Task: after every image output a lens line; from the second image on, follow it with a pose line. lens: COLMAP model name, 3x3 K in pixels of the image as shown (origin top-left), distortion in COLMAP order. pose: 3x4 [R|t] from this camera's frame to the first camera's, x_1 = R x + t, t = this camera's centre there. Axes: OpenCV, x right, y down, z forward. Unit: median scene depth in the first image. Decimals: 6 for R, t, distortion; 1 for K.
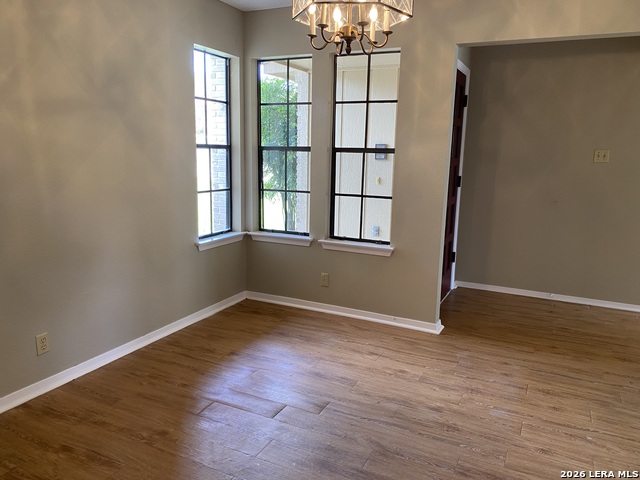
lens RADIAL K [[491.9, 0, 316.0], [0, 491.9, 236.9], [0, 0, 1]] dist [0.021302, -0.009909]
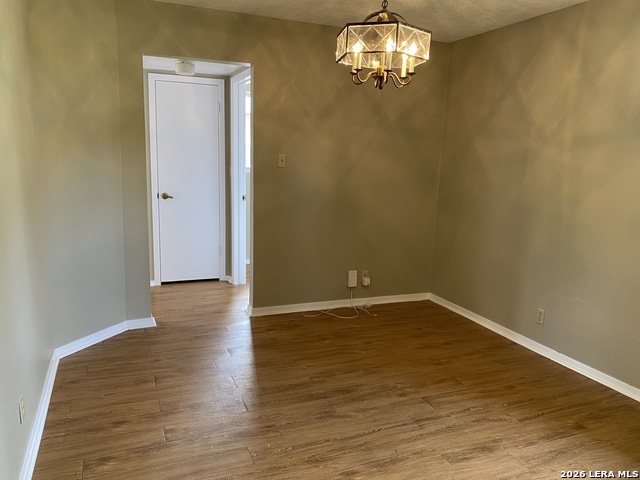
lens RADIAL K [[491.9, 0, 318.4], [0, 491.9, 244.4], [0, 0, 1]] dist [0.021302, -0.009909]
pose [[-0.656778, 0.089694, -0.748731, 0.880549], [-0.187324, 0.942372, 0.277209, -0.242085], [0.730447, 0.322320, -0.602127, 1.361746]]
